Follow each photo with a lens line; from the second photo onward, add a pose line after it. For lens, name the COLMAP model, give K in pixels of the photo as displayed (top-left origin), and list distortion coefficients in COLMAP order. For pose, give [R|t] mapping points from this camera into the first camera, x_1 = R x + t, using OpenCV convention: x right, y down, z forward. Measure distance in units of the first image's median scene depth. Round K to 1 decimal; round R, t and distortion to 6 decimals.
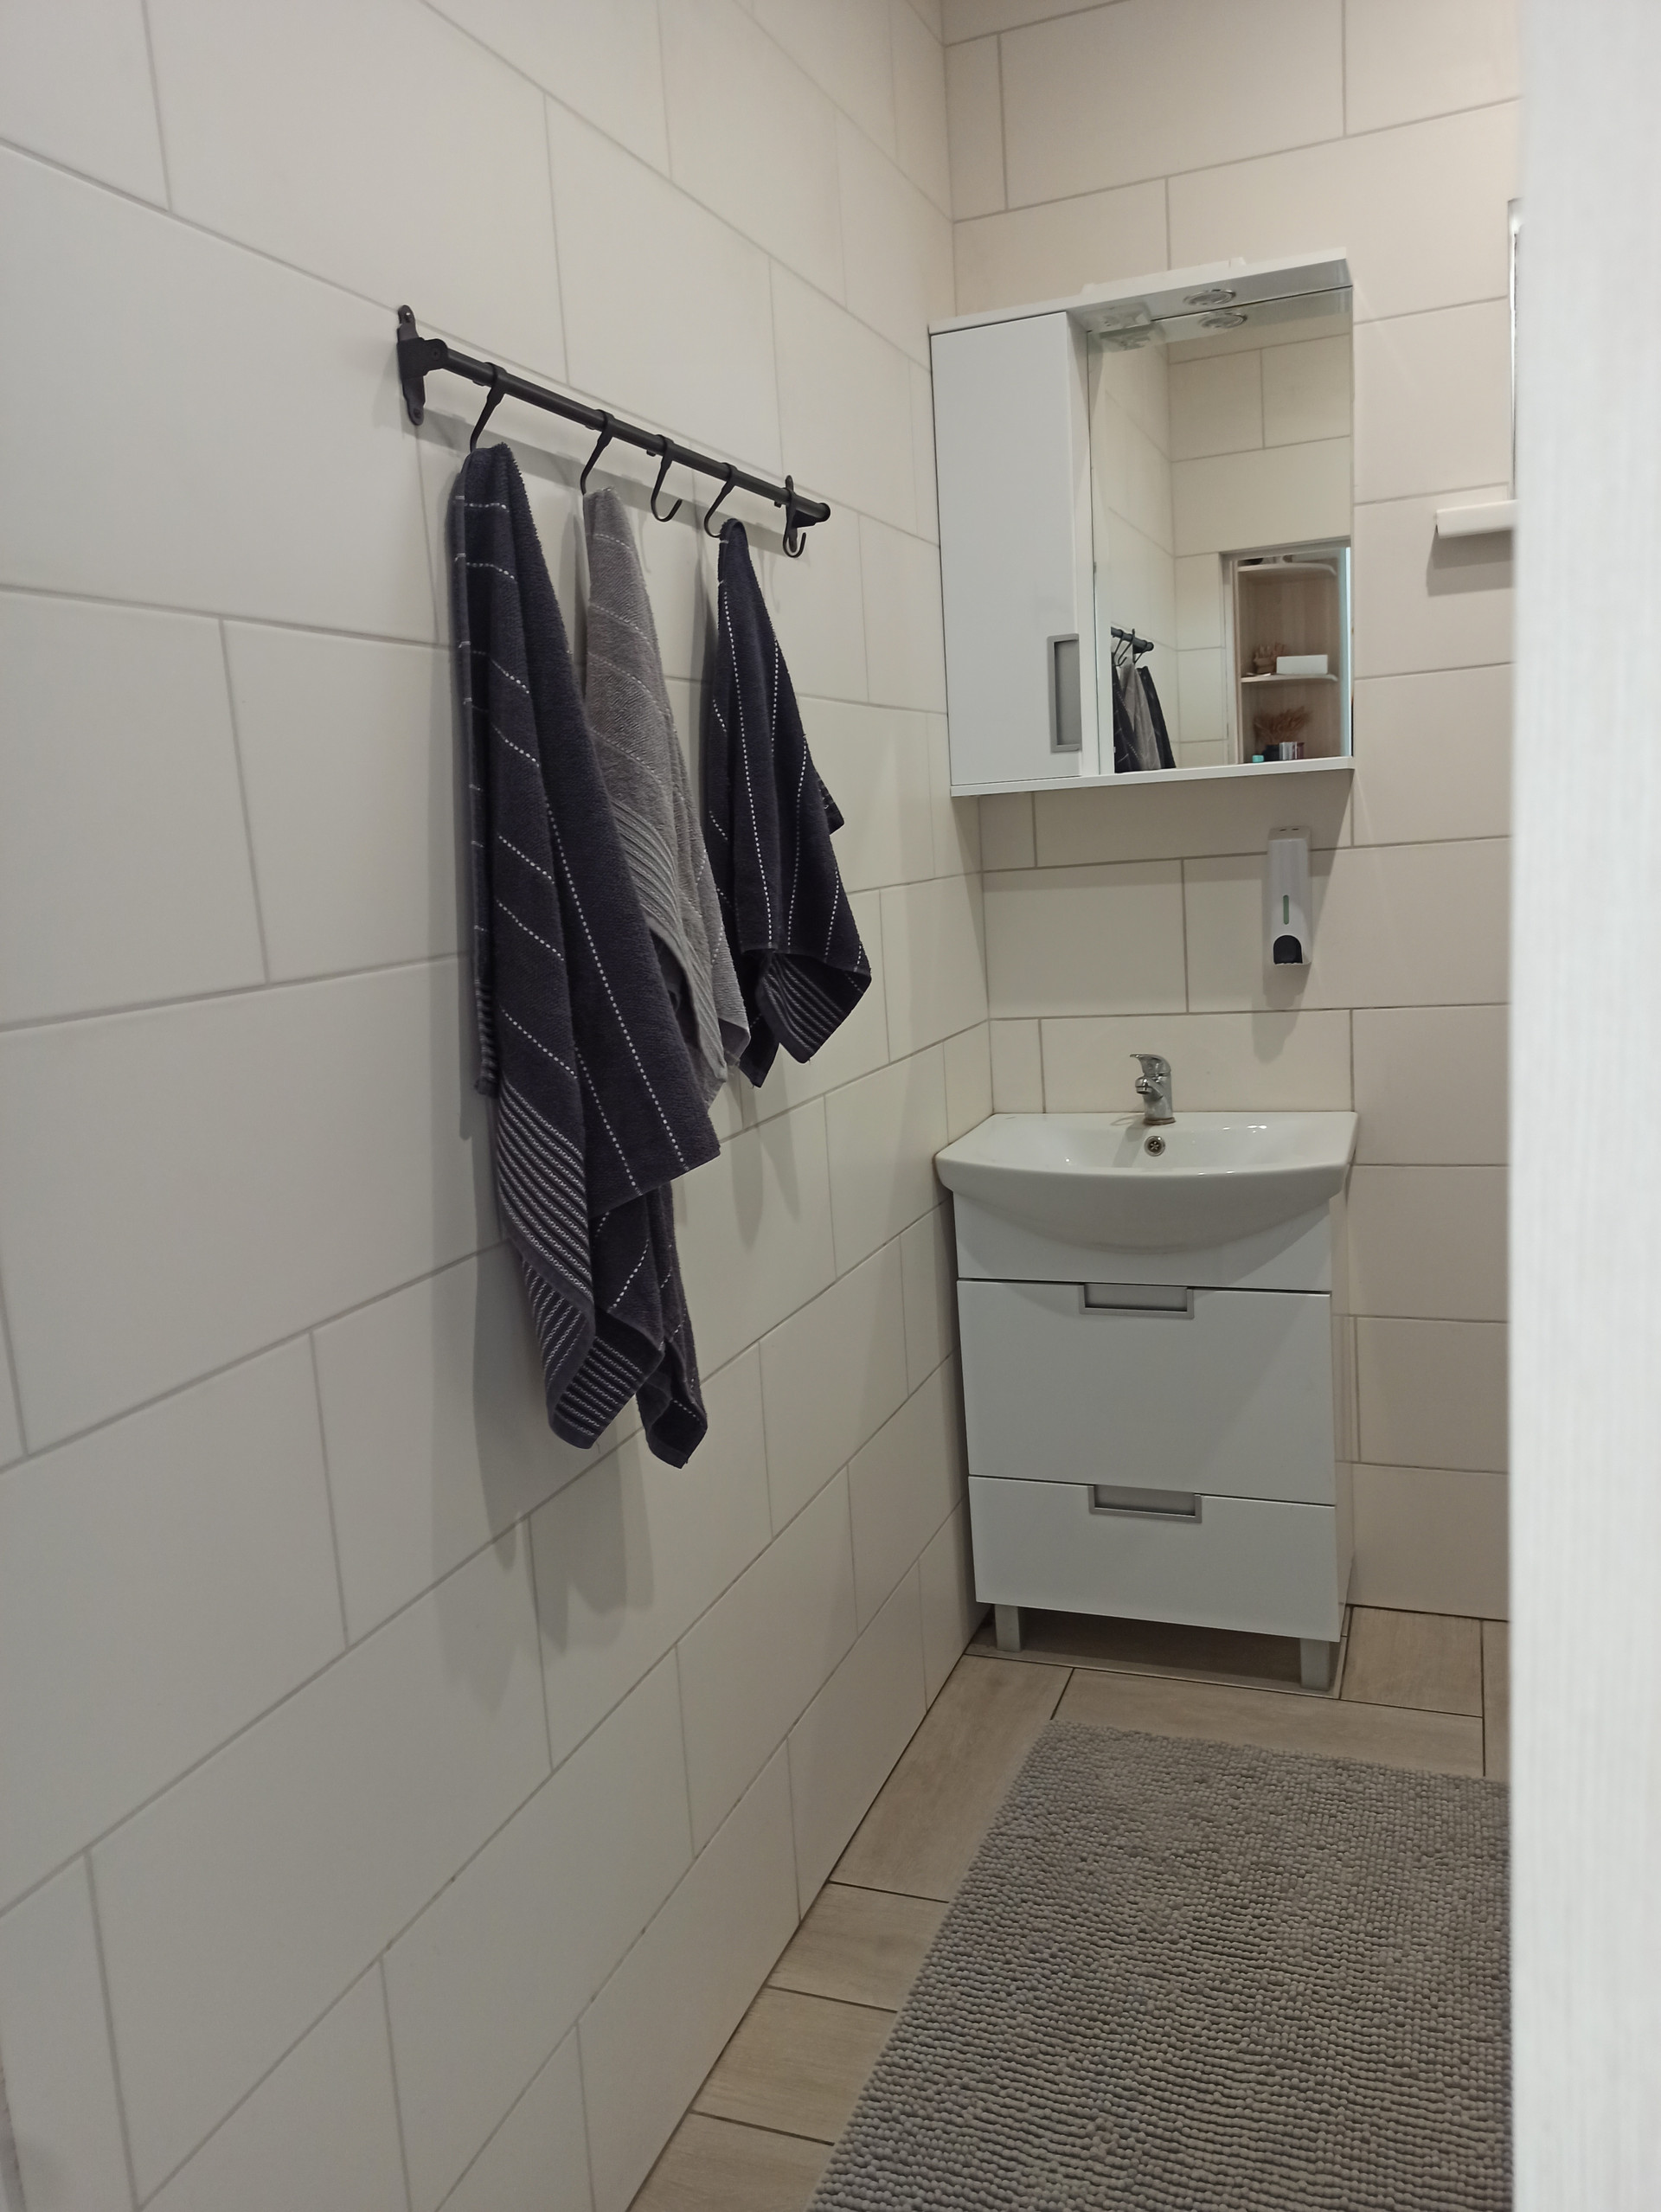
lens RADIAL K [[1637.7, 0, 839.4], [0, 1637.7, 1108.4], [0, 0, 1]] dist [0.062922, -0.044738]
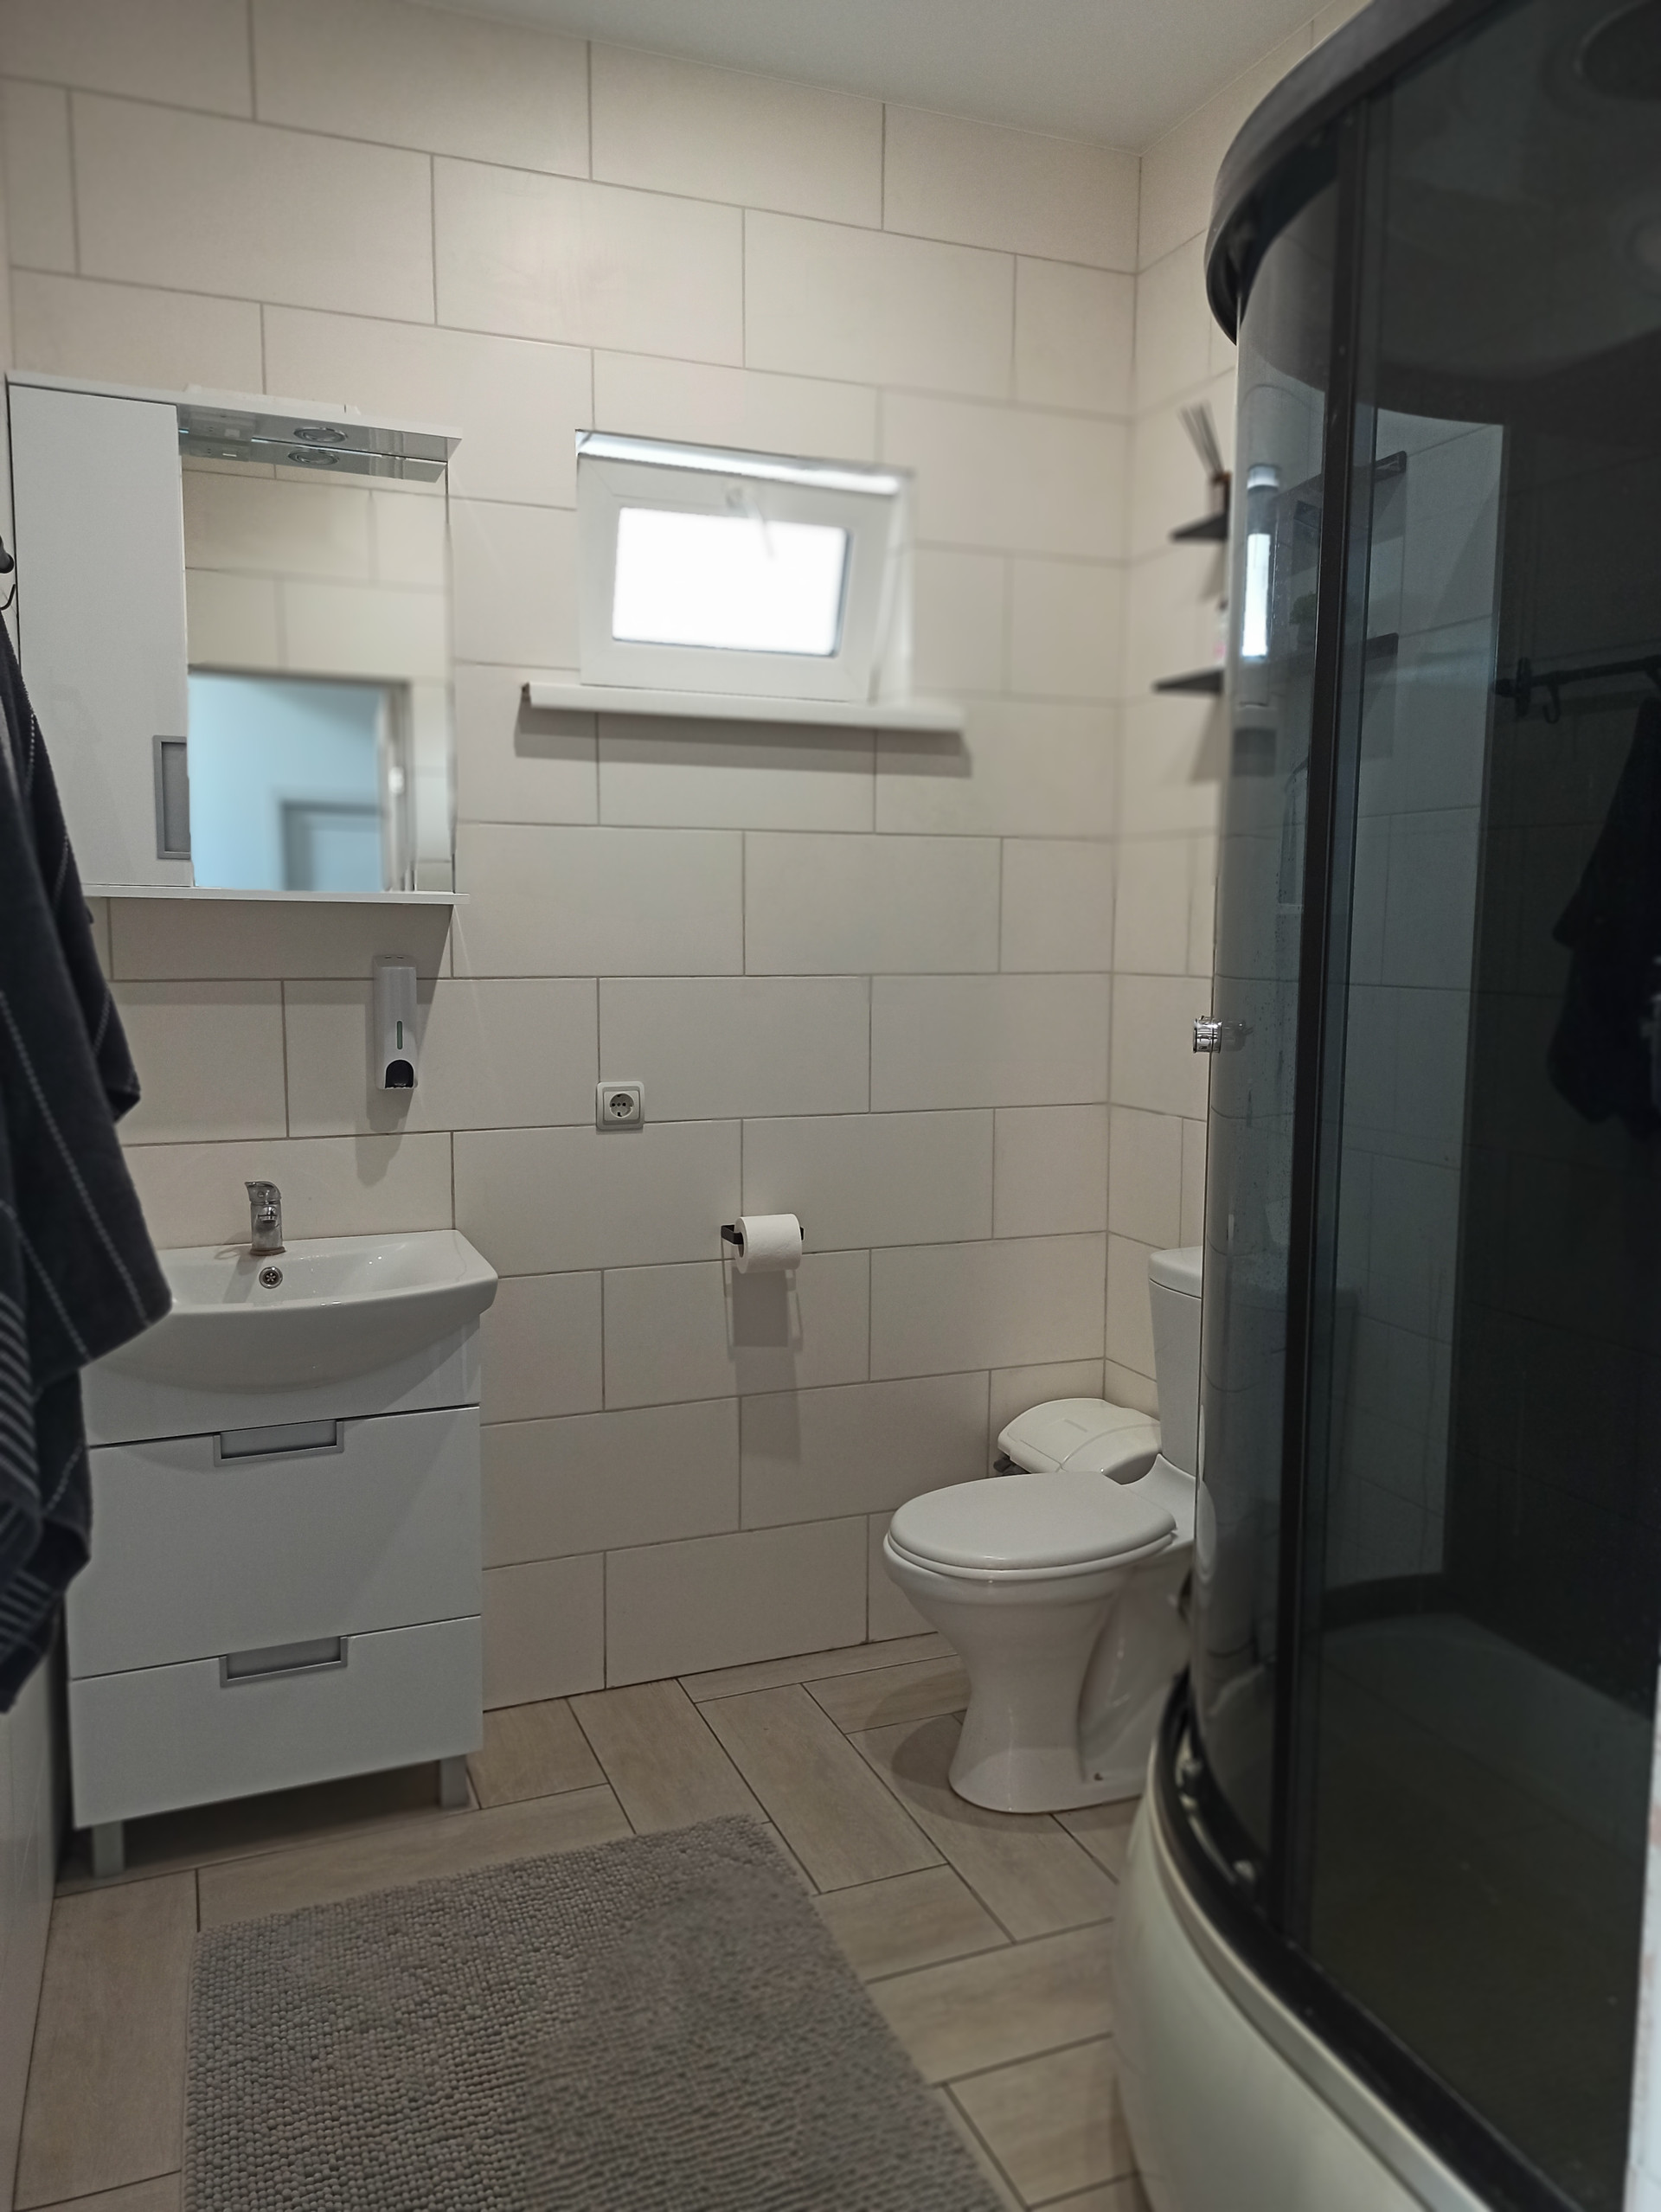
lens RADIAL K [[1631.4, 0, 827.7], [0, 1631.4, 1114.4], [0, 0, 1]] dist [0.045511, -0.027976]
pose [[0.732557, -0.005814, 0.680681, -0.231023], [0.058659, 0.996783, -0.054616, -0.000680], [-0.678174, 0.079937, 0.730541, 0.084266]]
